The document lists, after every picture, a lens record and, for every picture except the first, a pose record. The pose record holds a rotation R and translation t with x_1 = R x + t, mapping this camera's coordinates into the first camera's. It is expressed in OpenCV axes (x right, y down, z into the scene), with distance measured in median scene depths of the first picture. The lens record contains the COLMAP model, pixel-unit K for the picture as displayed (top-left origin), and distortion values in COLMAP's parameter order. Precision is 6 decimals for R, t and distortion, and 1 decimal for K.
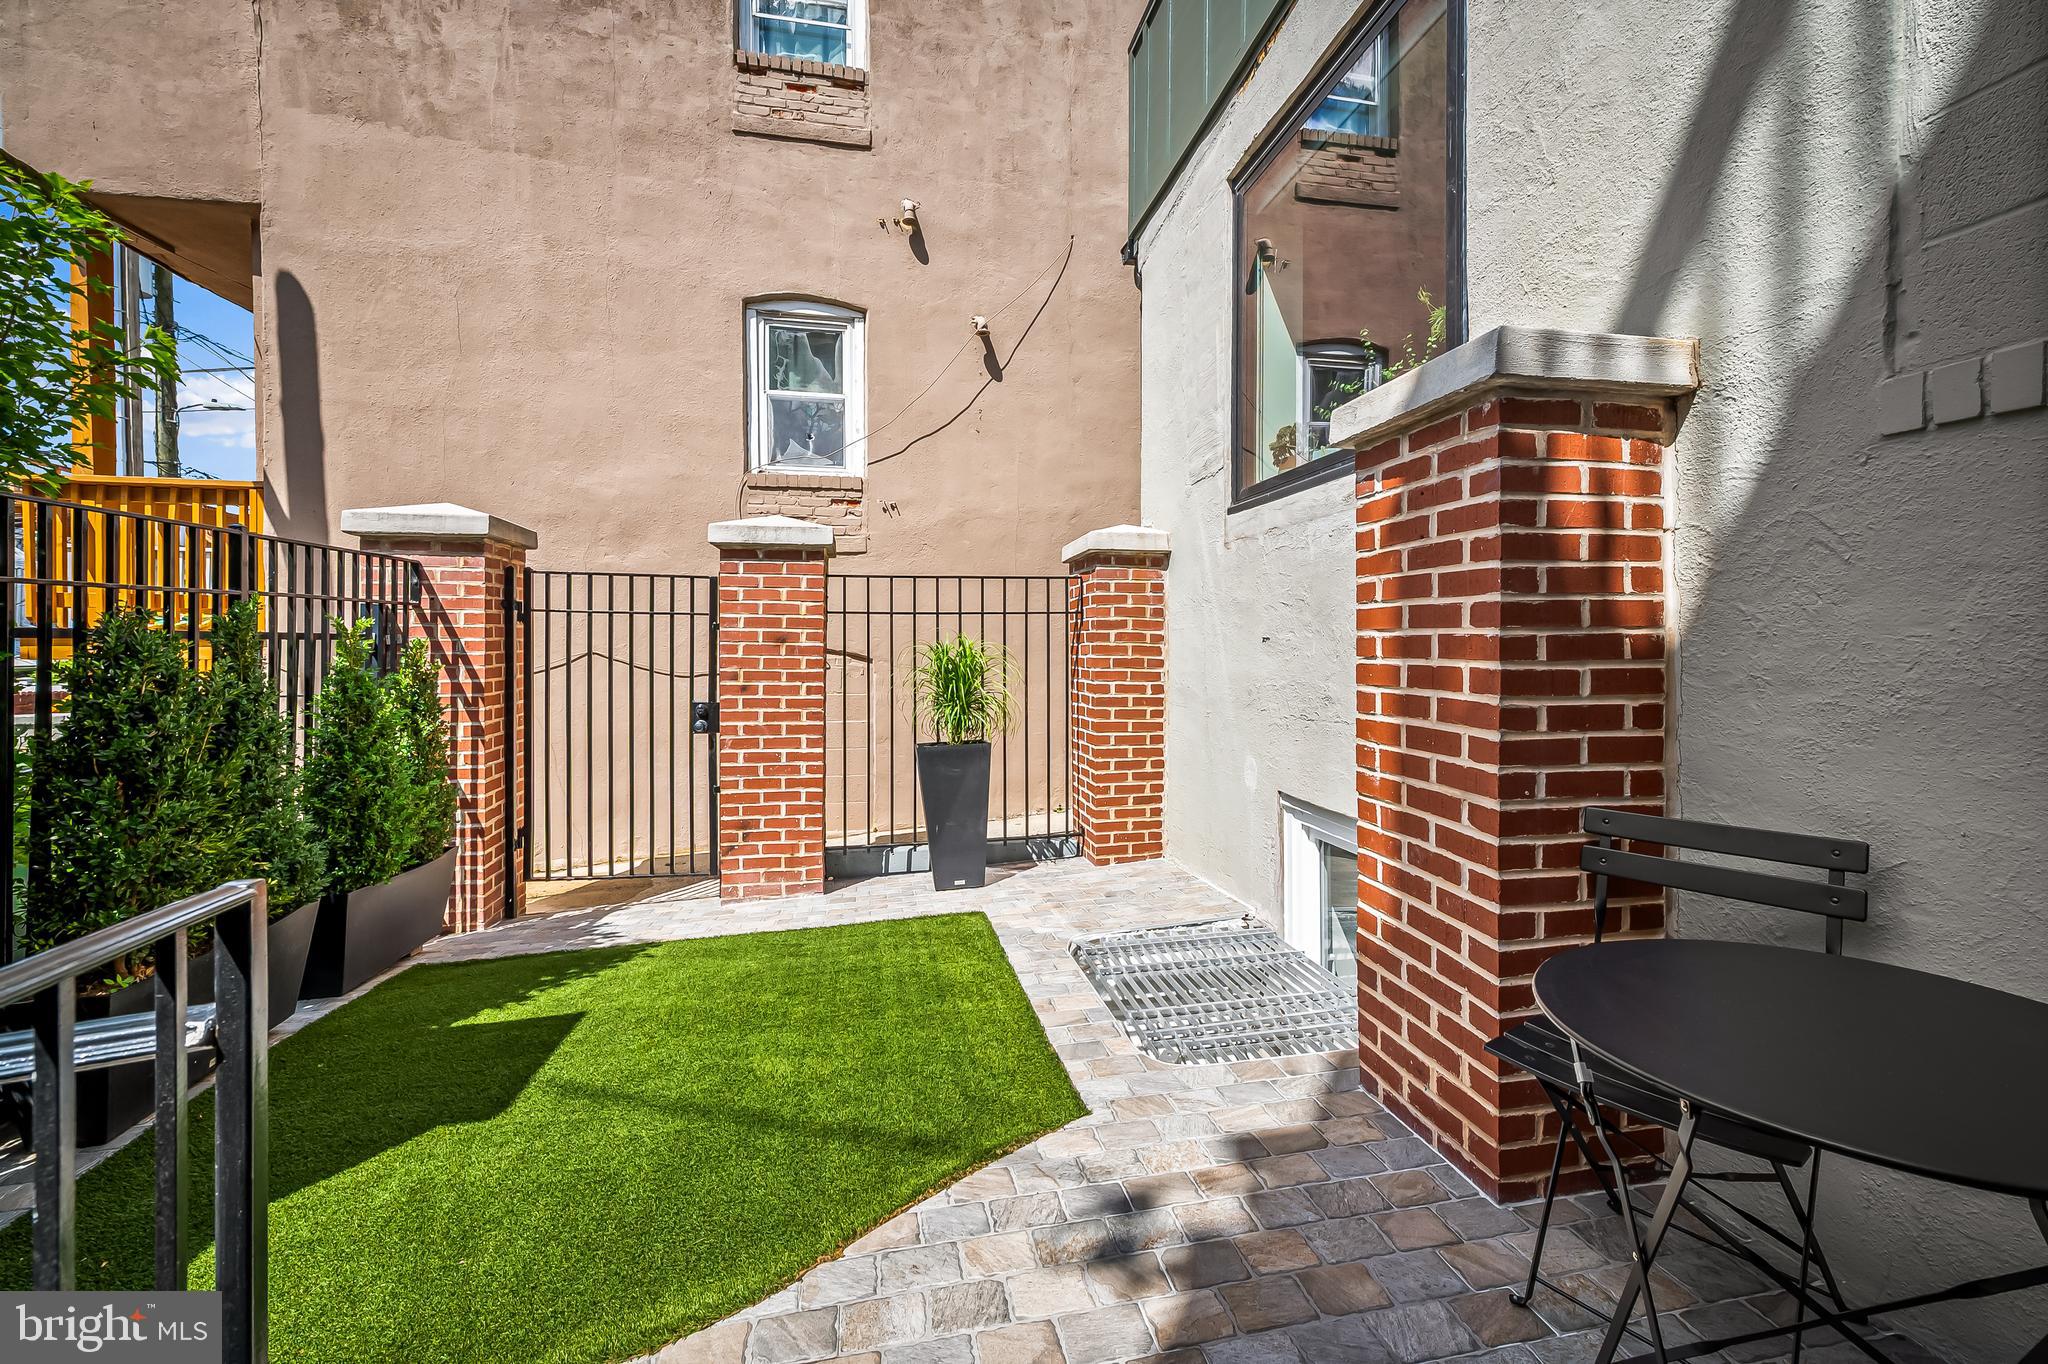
lens RADIAL K [[826.4, 0, 1029.7], [0, 826.4, 644.9], [0, 0, 1]] dist [0.005072, -0.000887]
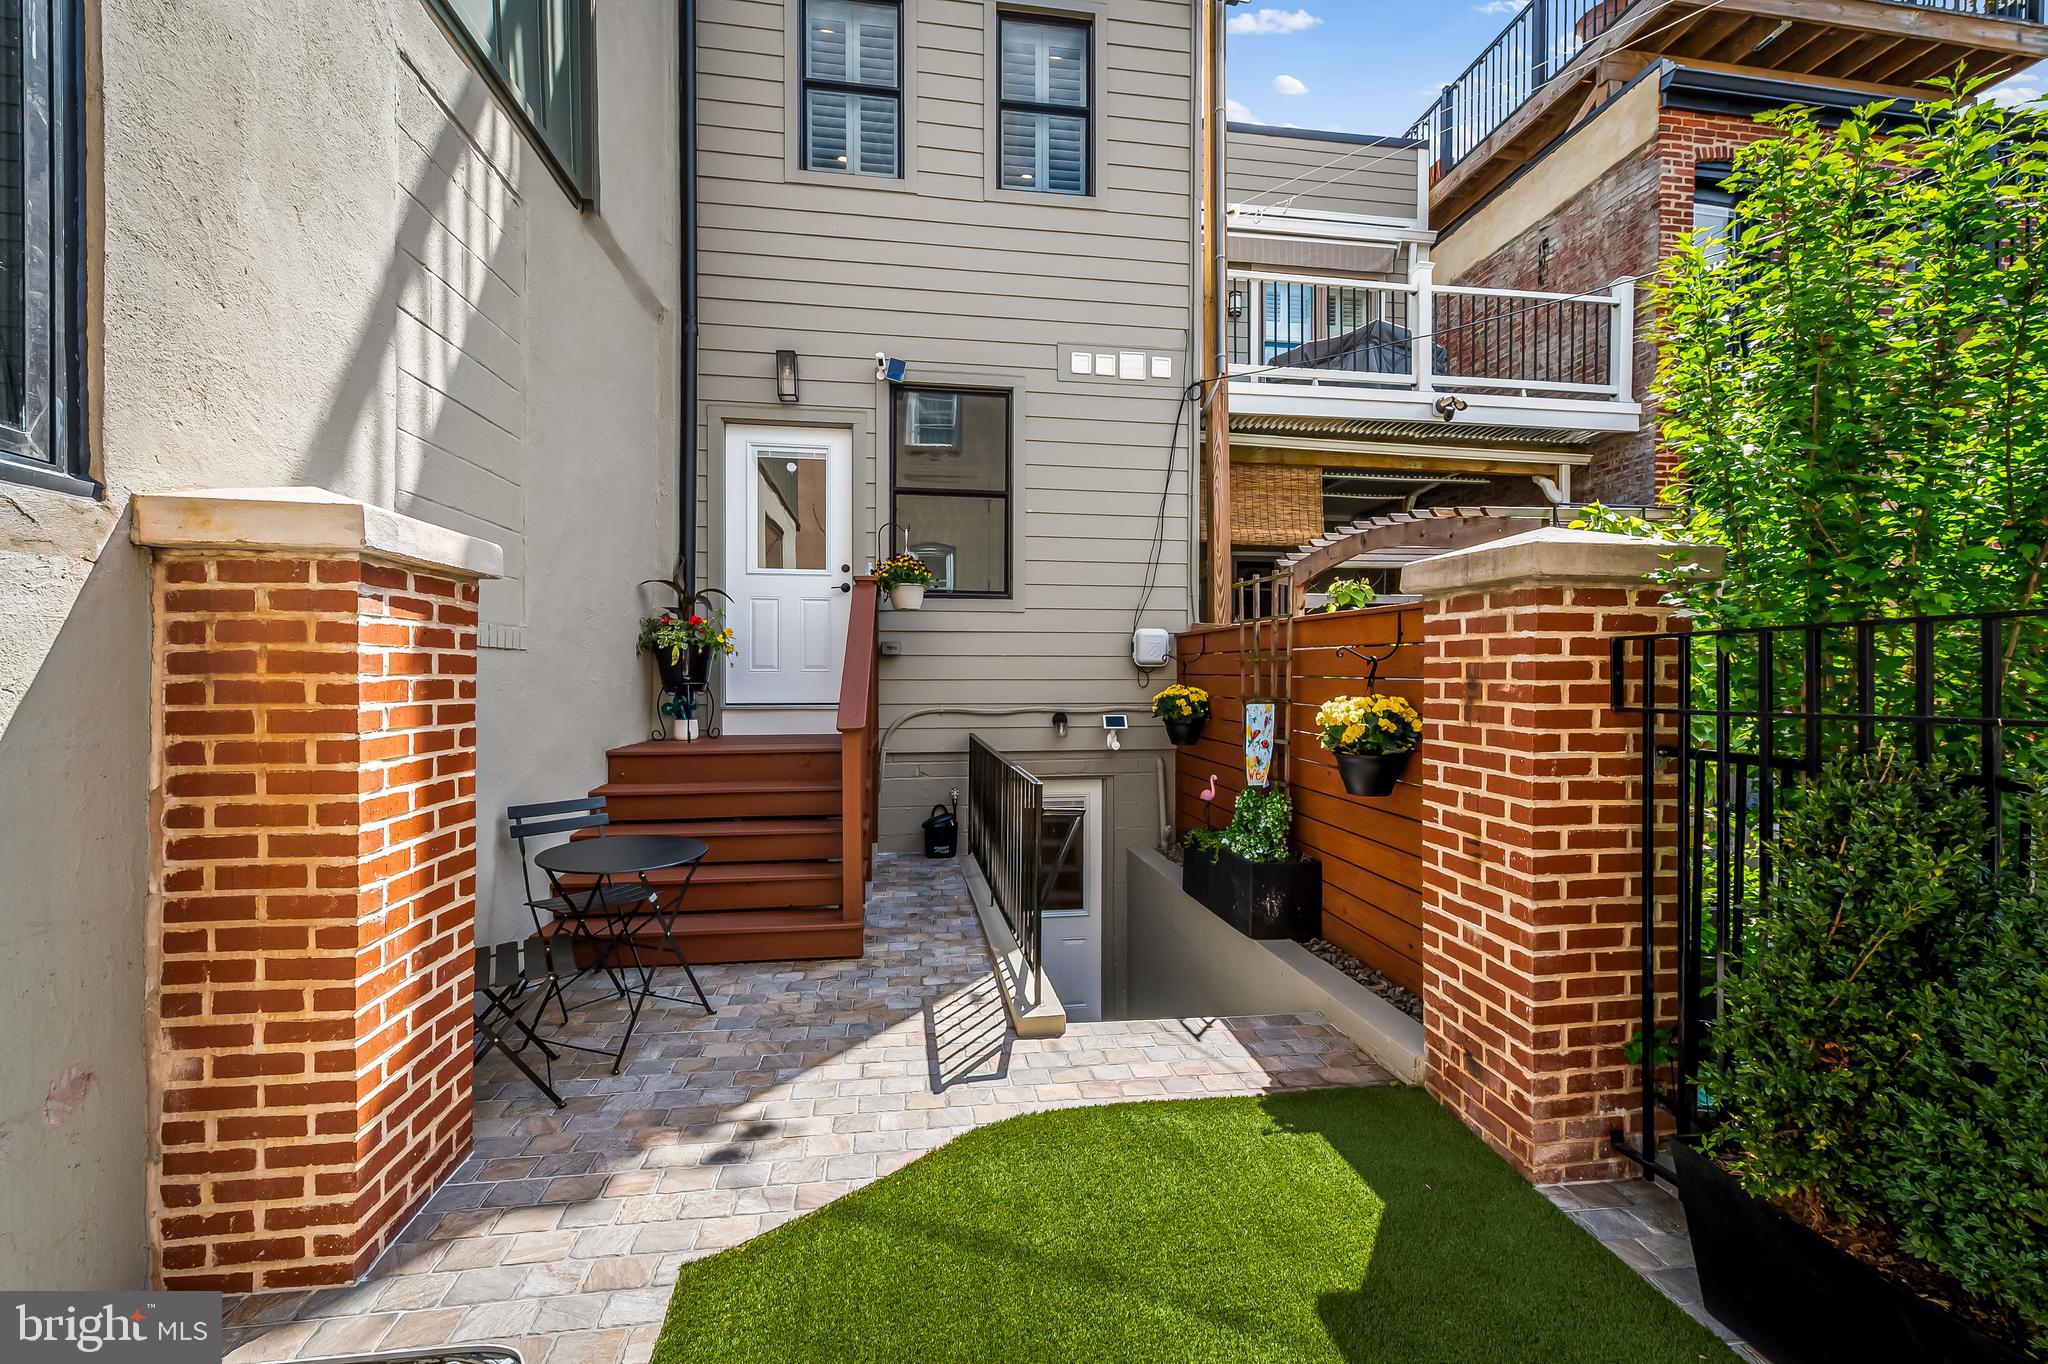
lens RADIAL K [[798.4, 0, 1024.0], [0, 798.4, 682.0], [0, 0, 1]] dist [0.010503, -0.000546]
pose [[-0.998612, -0.003212, 0.052578, -0.405263], [-0.002592, 0.999926, 0.011857, -0.134039], [-0.052613, 0.011704, -0.998546, 2.086053]]
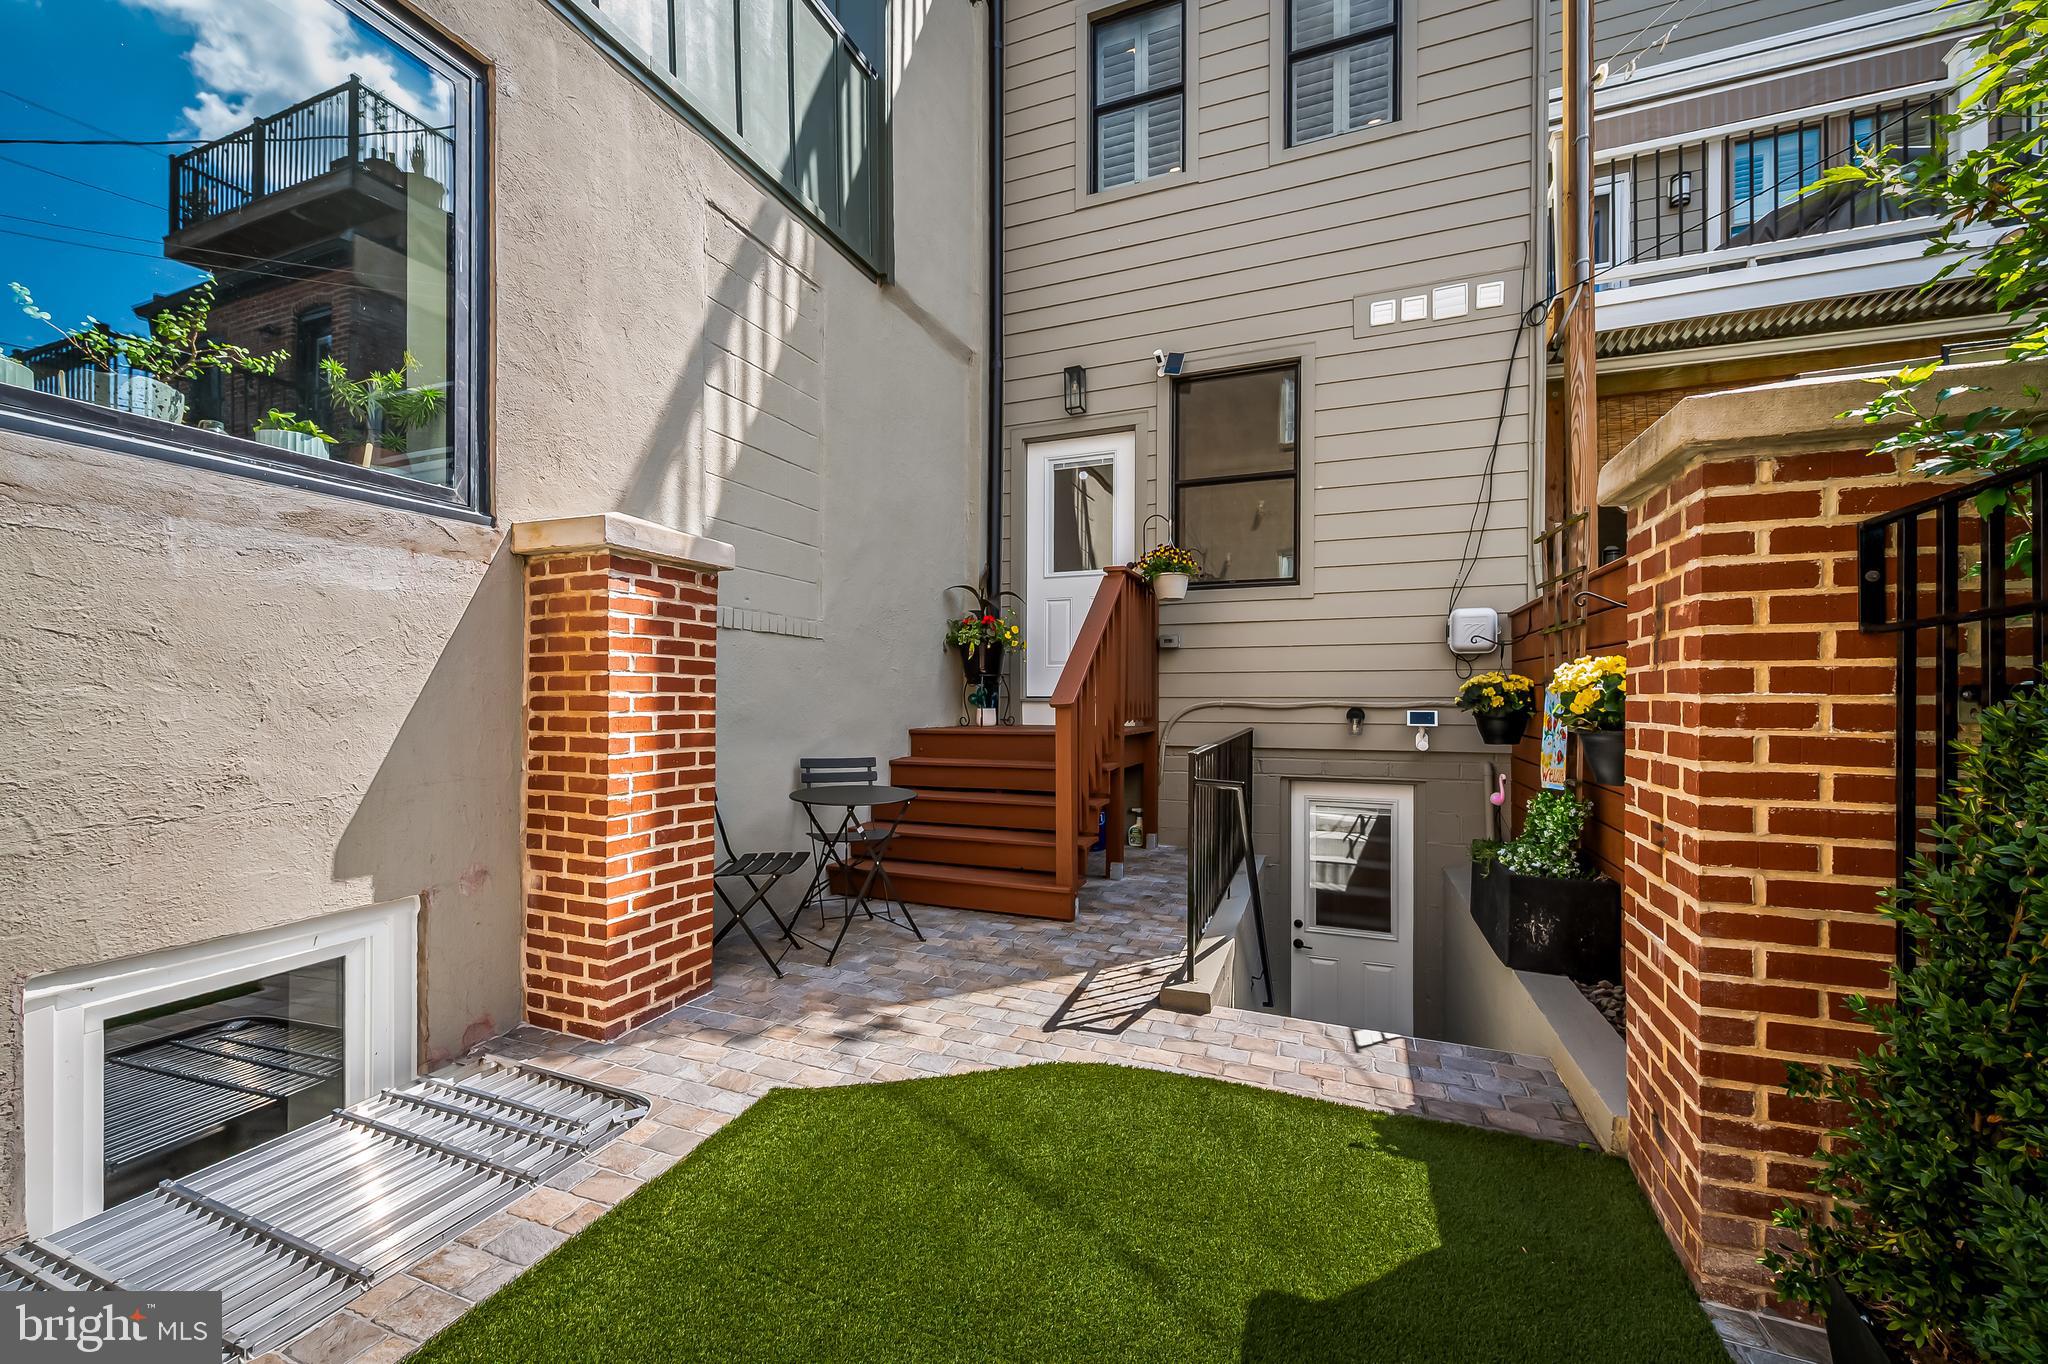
lens RADIAL K [[809.4, 0, 1026.7], [0, 809.4, 700.0], [0, 0, 1]] dist [0.011802, -0.000250]
pose [[-0.841795, -0.003871, 0.539784, -0.967739], [-0.000947, 0.999983, 0.005694, -0.014307], [-0.539797, 0.004282, -0.841785, 1.976663]]
